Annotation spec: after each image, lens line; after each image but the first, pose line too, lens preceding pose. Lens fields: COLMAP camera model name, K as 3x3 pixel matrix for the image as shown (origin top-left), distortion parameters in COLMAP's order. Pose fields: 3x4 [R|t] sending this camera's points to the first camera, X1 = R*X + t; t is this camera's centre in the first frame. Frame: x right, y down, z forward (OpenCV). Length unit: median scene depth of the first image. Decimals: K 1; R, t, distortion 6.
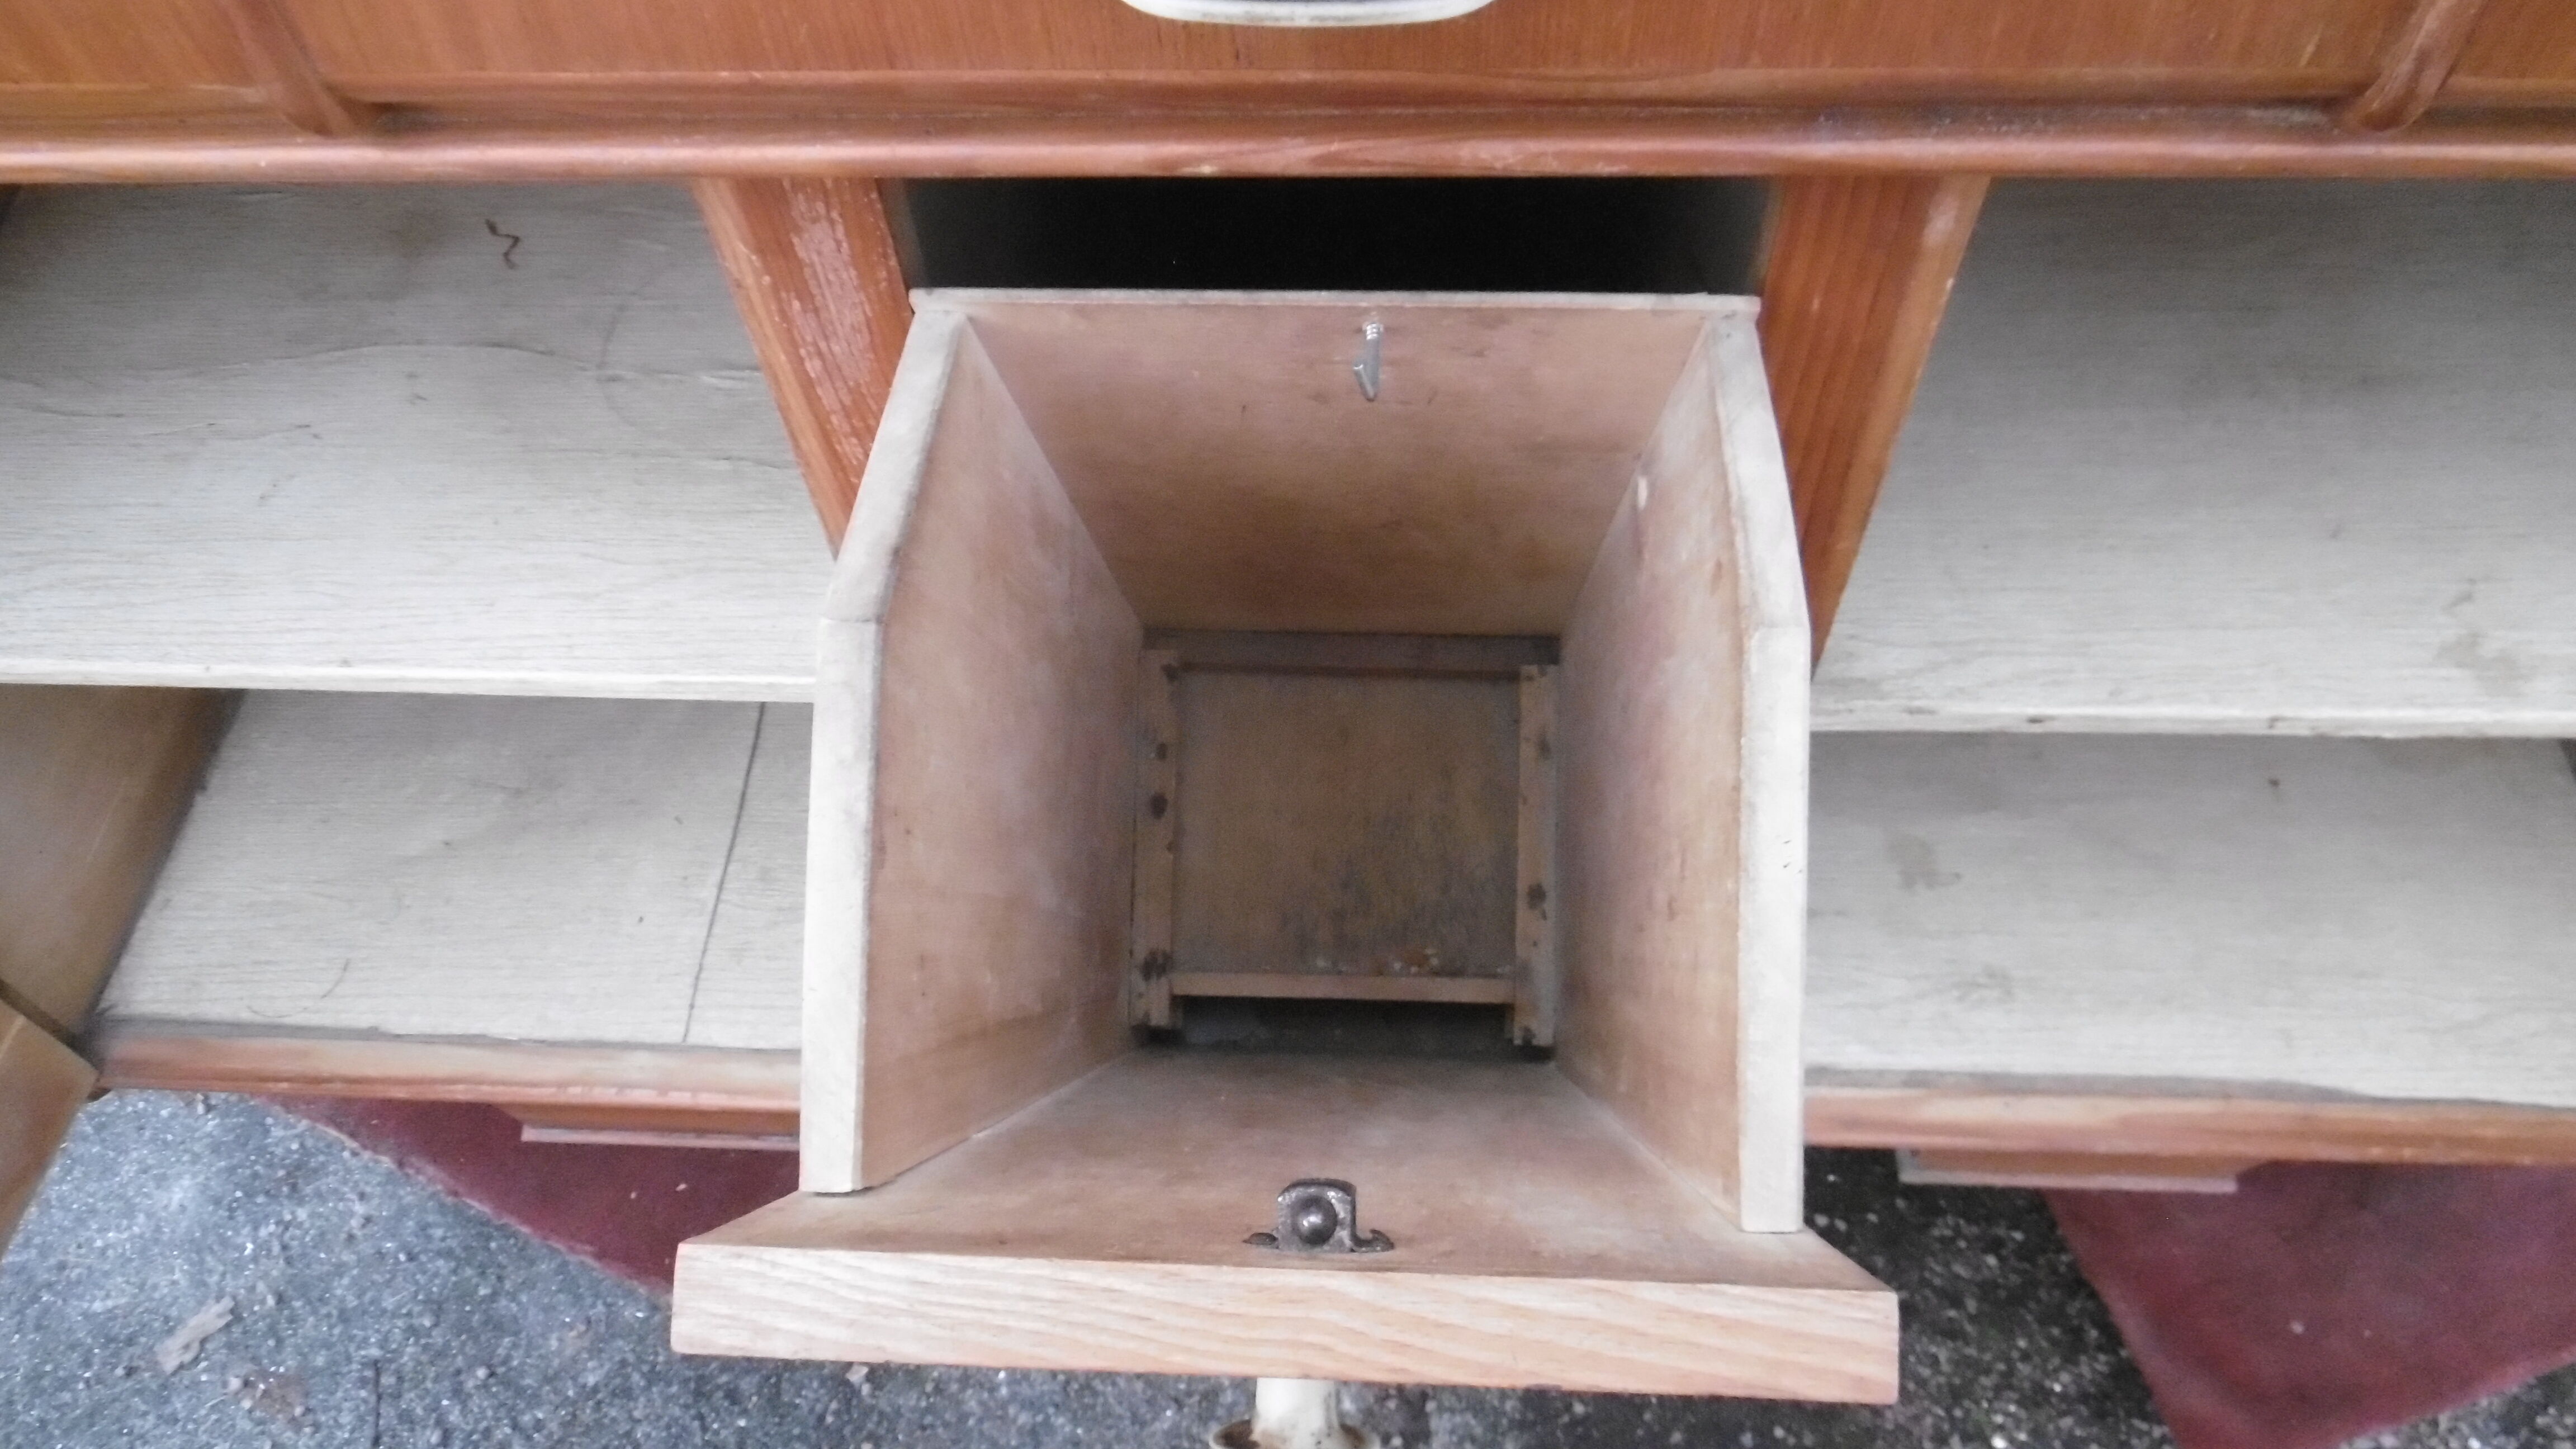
lens RADIAL K [[1835.6, 0, 1288.0], [0, 1835.6, 724.5], [0, 0, 1]] dist [-0.003197, -0.001706]
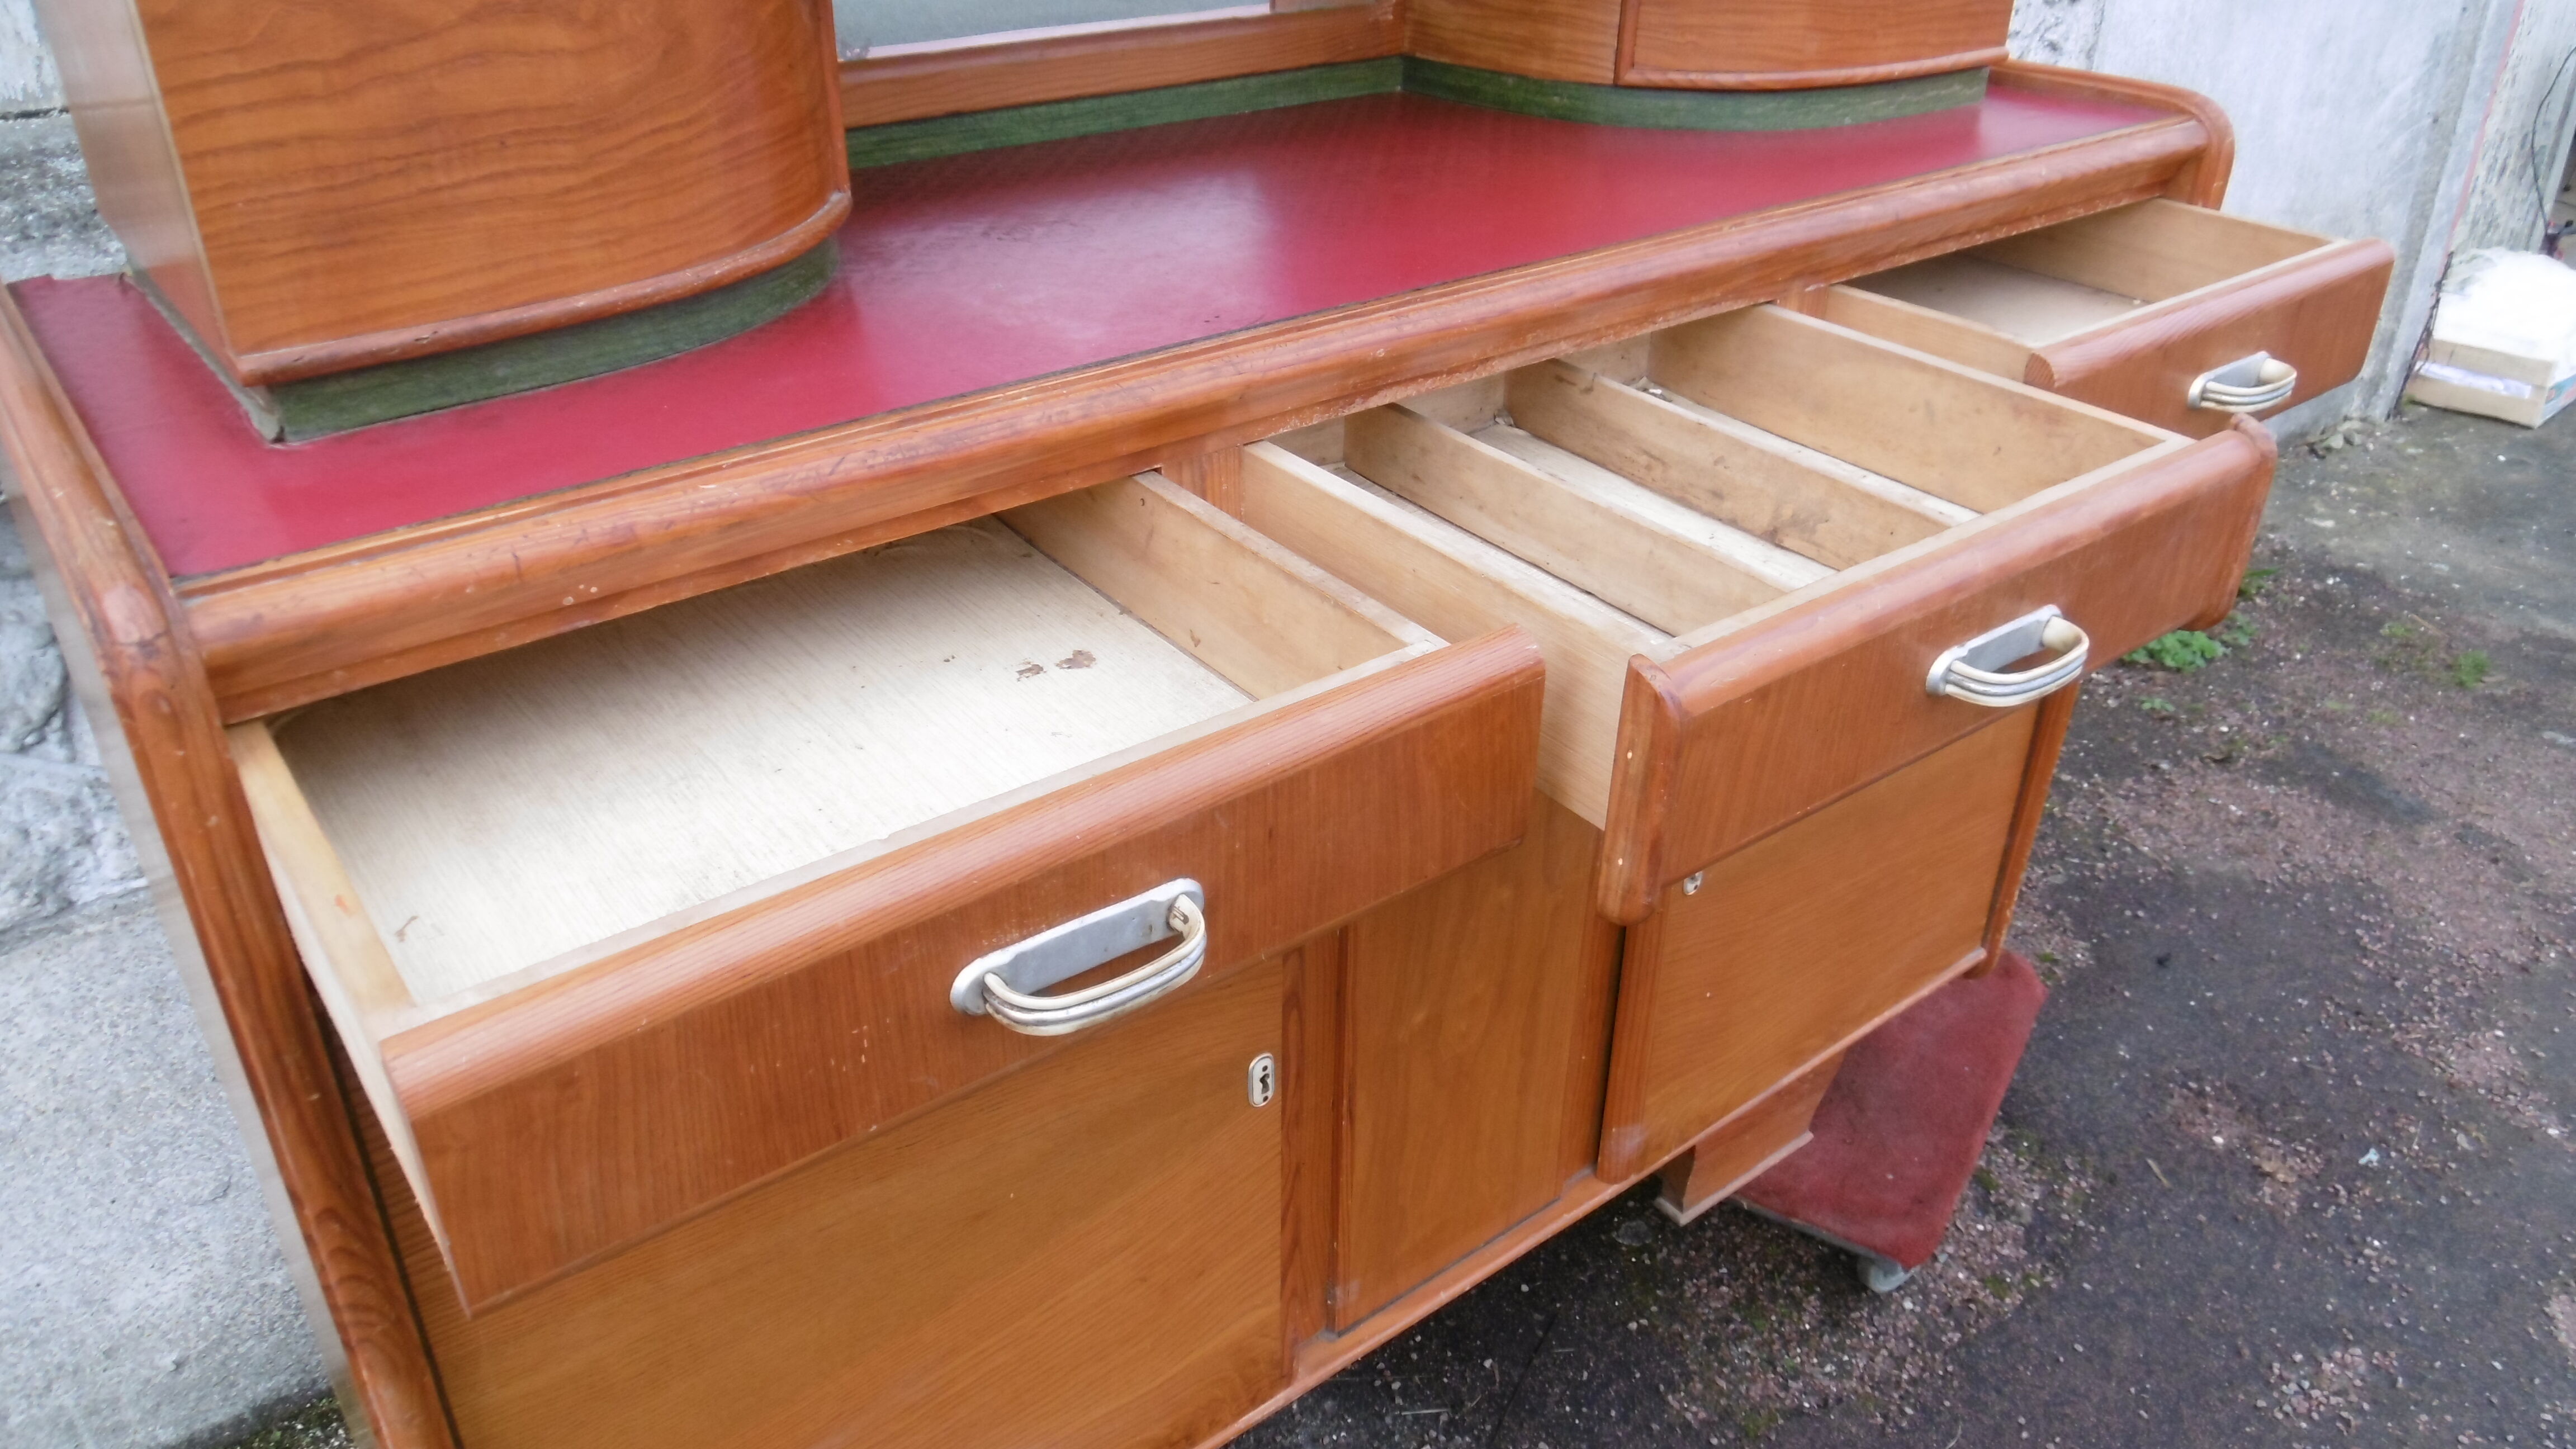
lens RADIAL K [[1834.4, 0, 1289.6], [0, 1834.4, 709.8], [0, 0, 1]] dist [-0.007881, -0.000541]
pose [[0.755524, -0.281793, 0.591419, -0.653096], [0.519494, 0.807714, -0.278790, 0.142866], [-0.399137, 0.517871, 0.756637, -0.249867]]
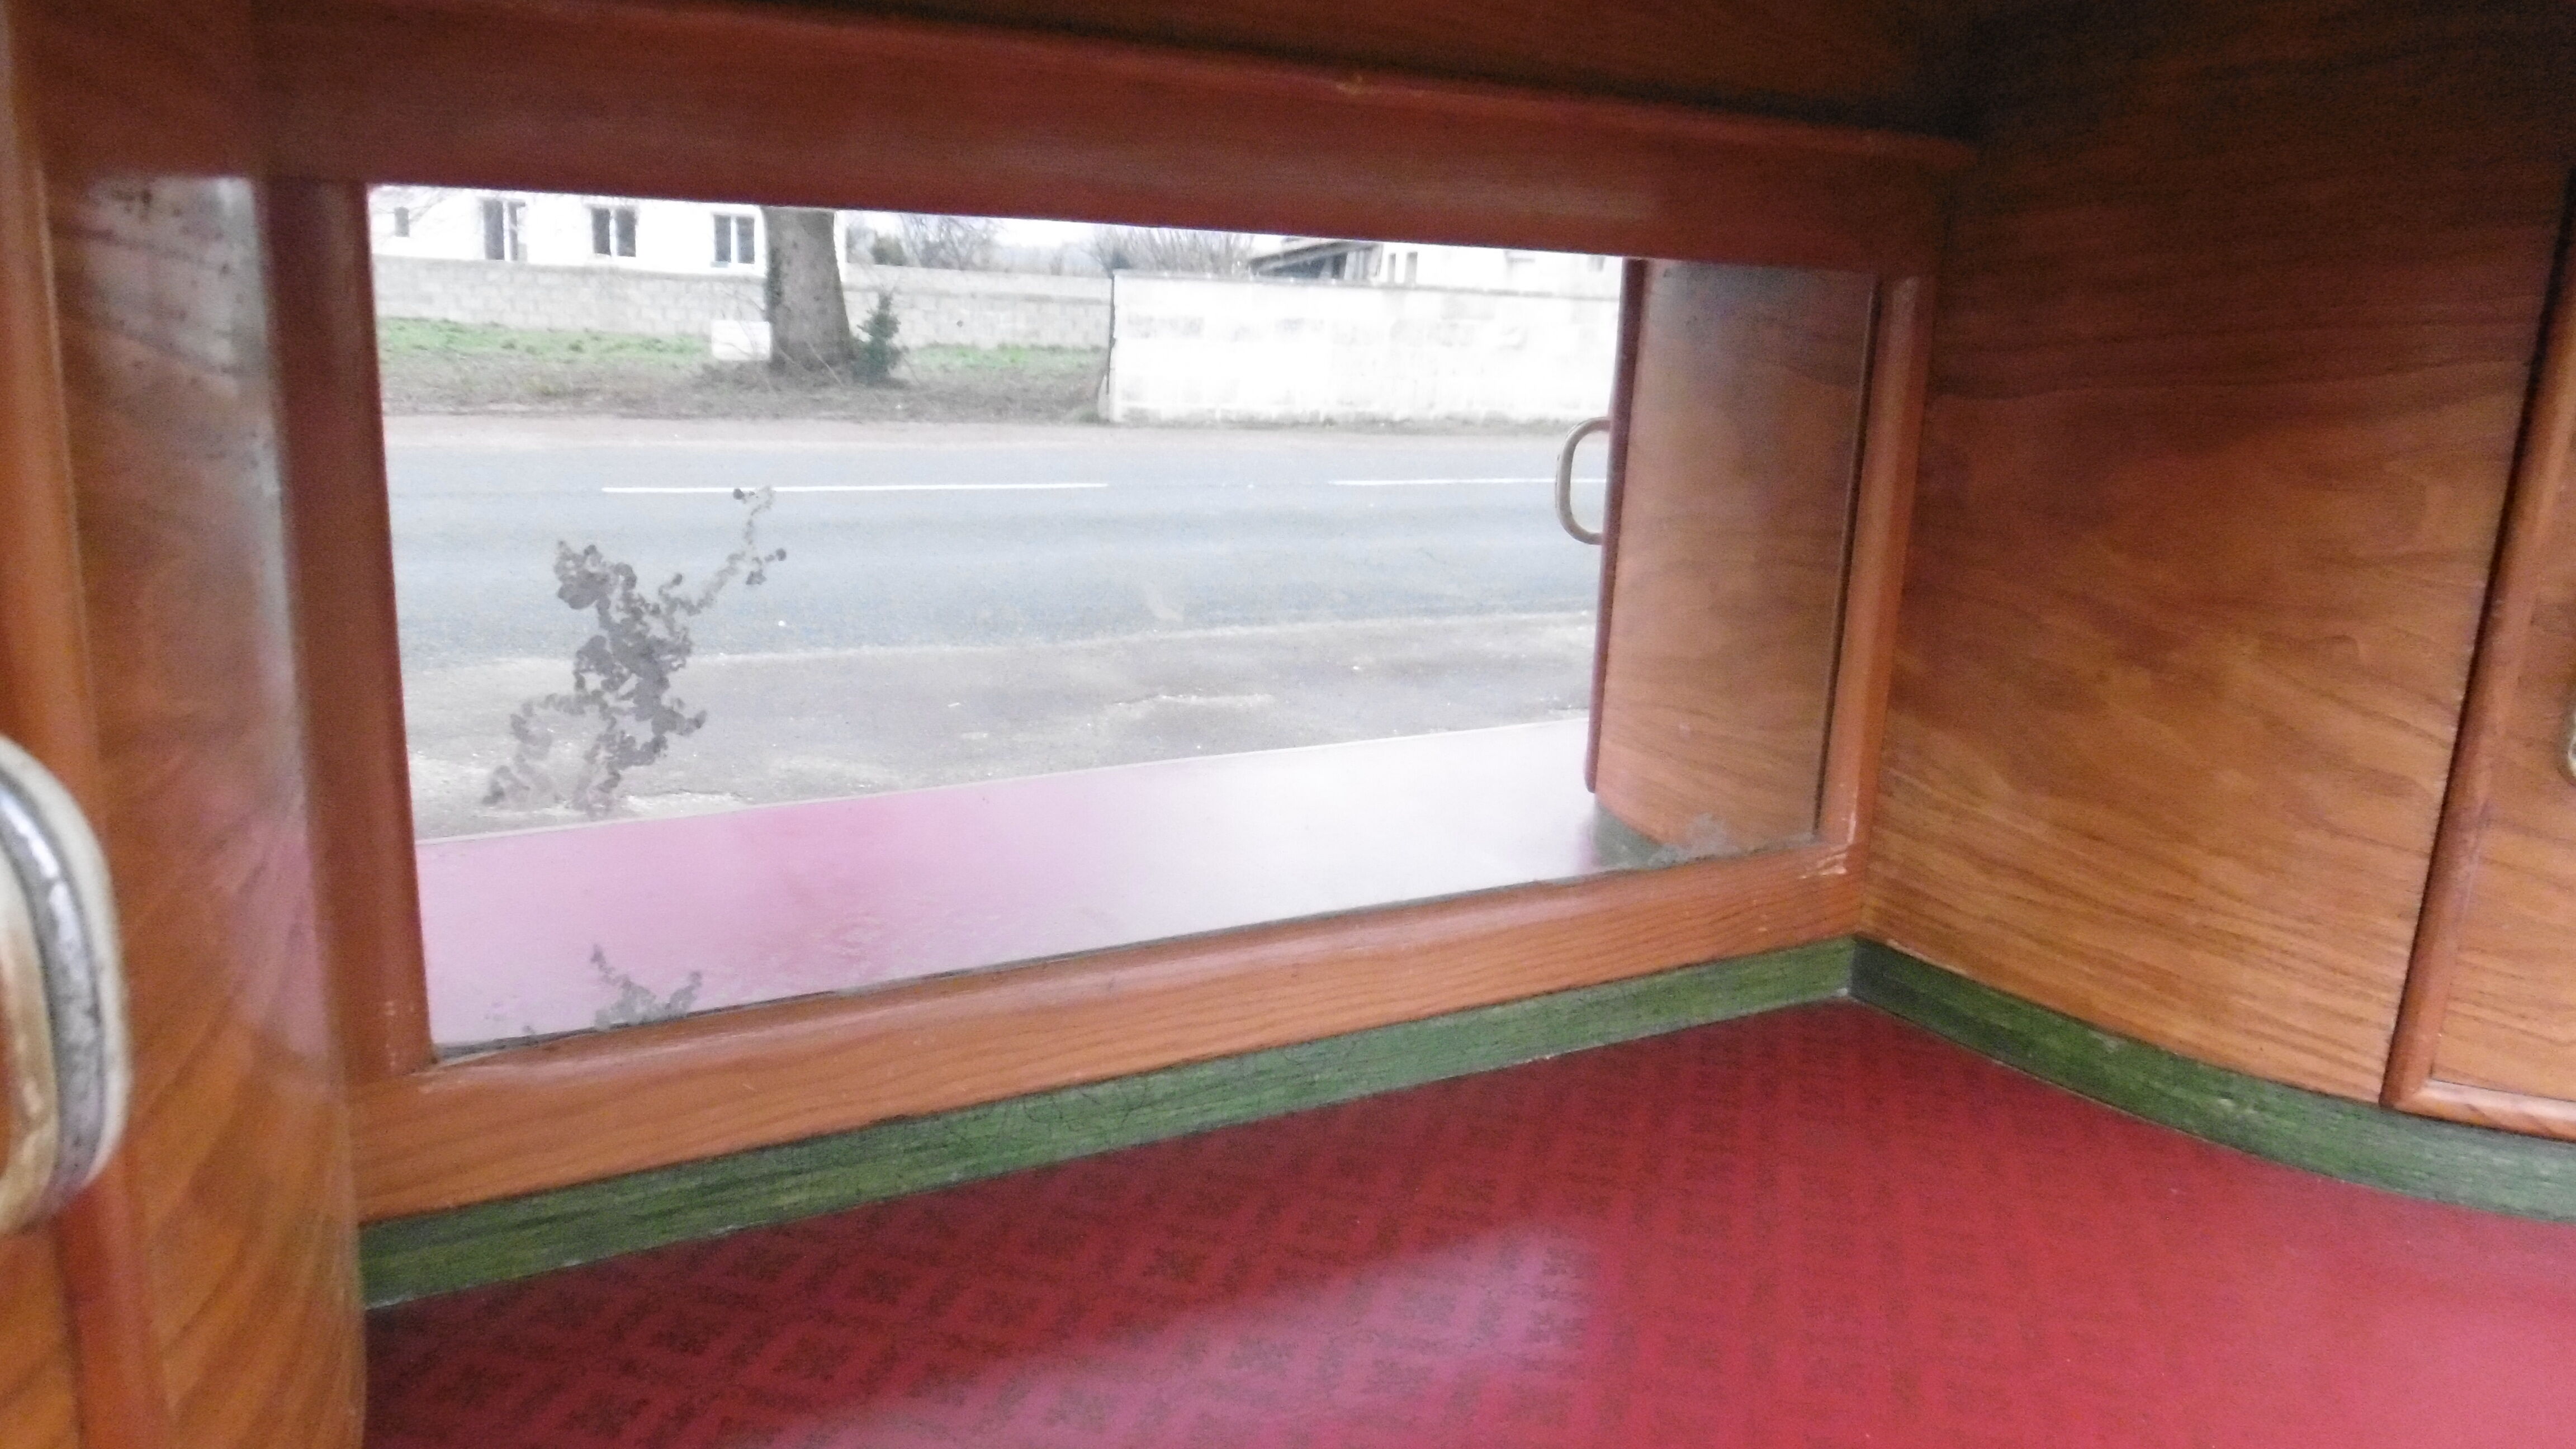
lens RADIAL K [[1834.4, 0, 1289.6], [0, 1834.4, 709.8], [0, 0, 1]] dist [-0.007881, -0.000541]
pose [[0.840290, -0.050659, 0.539765, -0.250322], [0.400668, 0.728730, -0.555353, -0.293875], [-0.365209, 0.682925, 0.632642, 0.038274]]
